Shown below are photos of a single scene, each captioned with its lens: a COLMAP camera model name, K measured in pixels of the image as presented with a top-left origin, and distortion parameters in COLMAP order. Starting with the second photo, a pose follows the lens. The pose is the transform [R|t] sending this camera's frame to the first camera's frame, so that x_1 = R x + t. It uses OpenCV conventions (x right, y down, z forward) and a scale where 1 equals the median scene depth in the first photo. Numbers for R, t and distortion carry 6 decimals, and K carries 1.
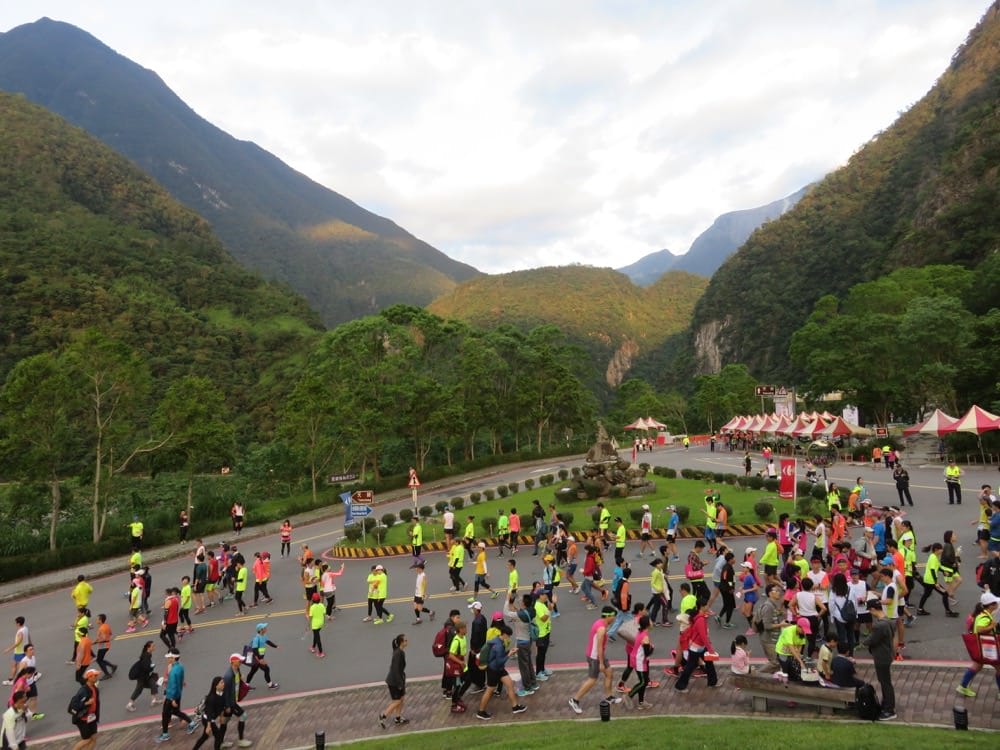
lens RADIAL K [[739.0, 0, 500.0], [0, 739.0, 375.0], [0, 0, 1]] dist [-0.071445, 0.229089]
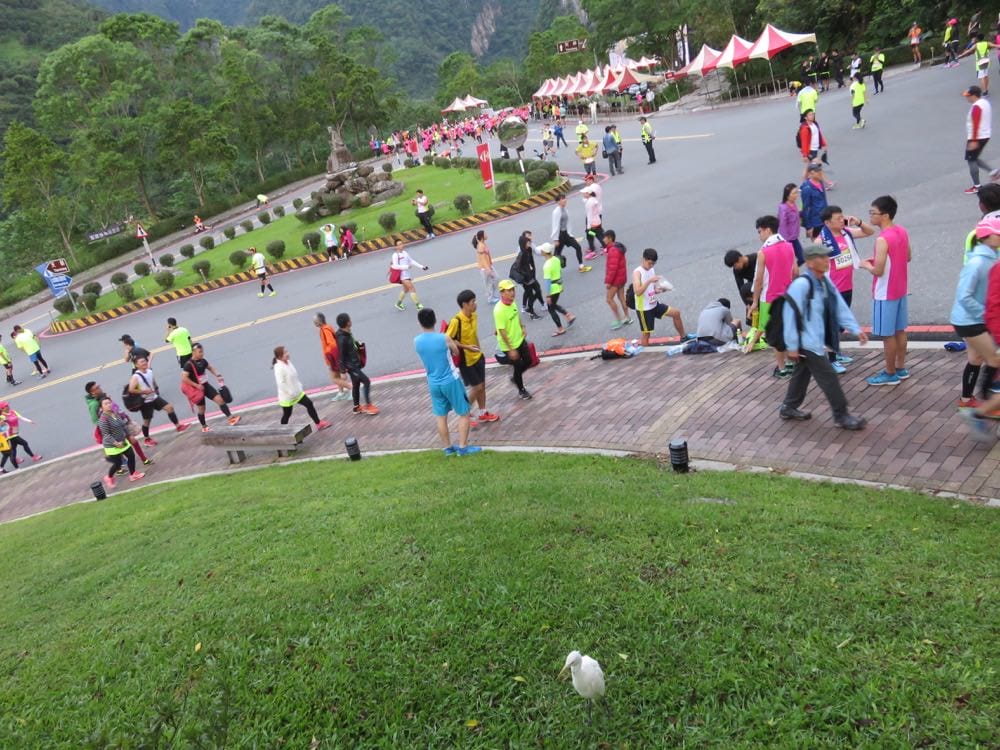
lens RADIAL K [[725.6, 0, 500.0], [0, 725.6, 375.0], [0, 0, 1]] dist [-0.001439, -0.000039]
pose [[0.975165, -0.208720, 0.074091, 0.148544], [0.160177, 0.895652, 0.414910, -0.000779], [-0.152959, -0.392738, 0.906841, 0.020407]]
